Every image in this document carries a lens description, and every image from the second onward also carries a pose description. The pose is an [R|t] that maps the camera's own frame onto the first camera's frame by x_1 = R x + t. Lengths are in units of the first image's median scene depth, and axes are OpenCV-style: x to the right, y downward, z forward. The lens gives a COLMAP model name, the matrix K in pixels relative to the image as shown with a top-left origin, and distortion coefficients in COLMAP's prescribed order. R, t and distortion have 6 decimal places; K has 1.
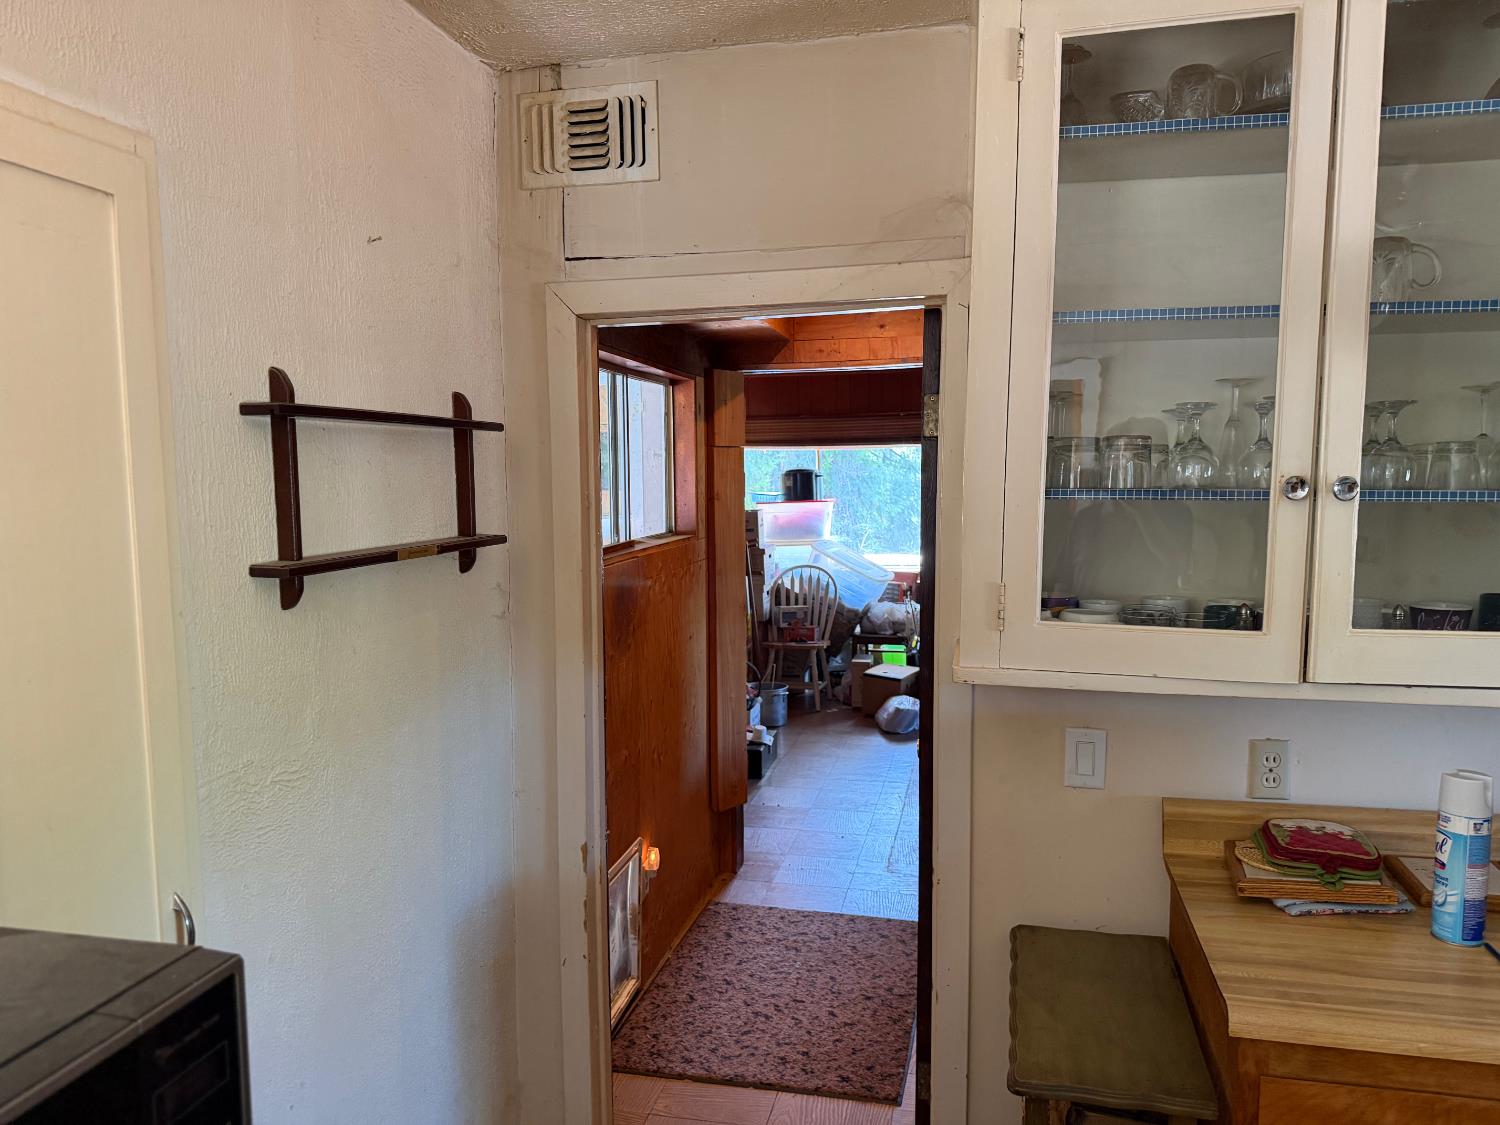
lens RADIAL K [[1057.9, 0, 755.7], [0, 1057.9, 570.1], [0, 0, 1]] dist [0.061073, -0.035828]
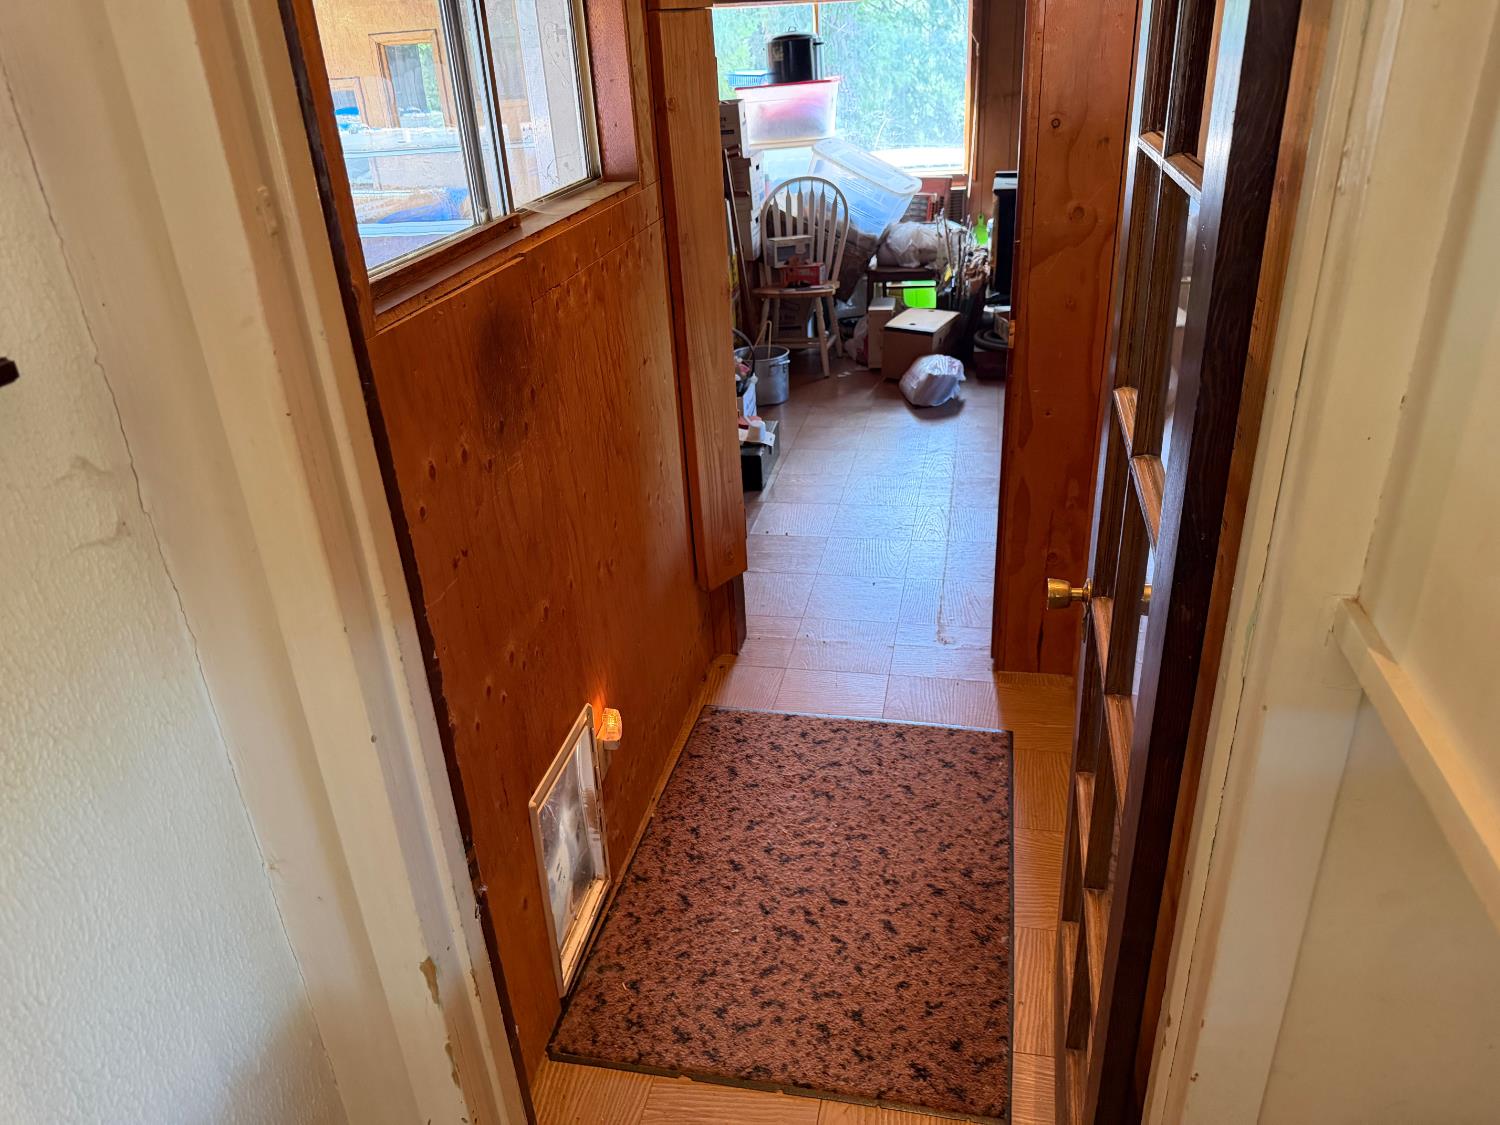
lens RADIAL K [[1057.9, 0, 744.5], [0, 1057.9, 570.1], [0, 0, 1]] dist [0.061073, -0.035828]
pose [[0.998634, -0.050845, -0.012070, -0.001467], [0.051741, 0.929655, 0.364779, -0.047365], [-0.007326, -0.364905, 0.931016, 0.378212]]
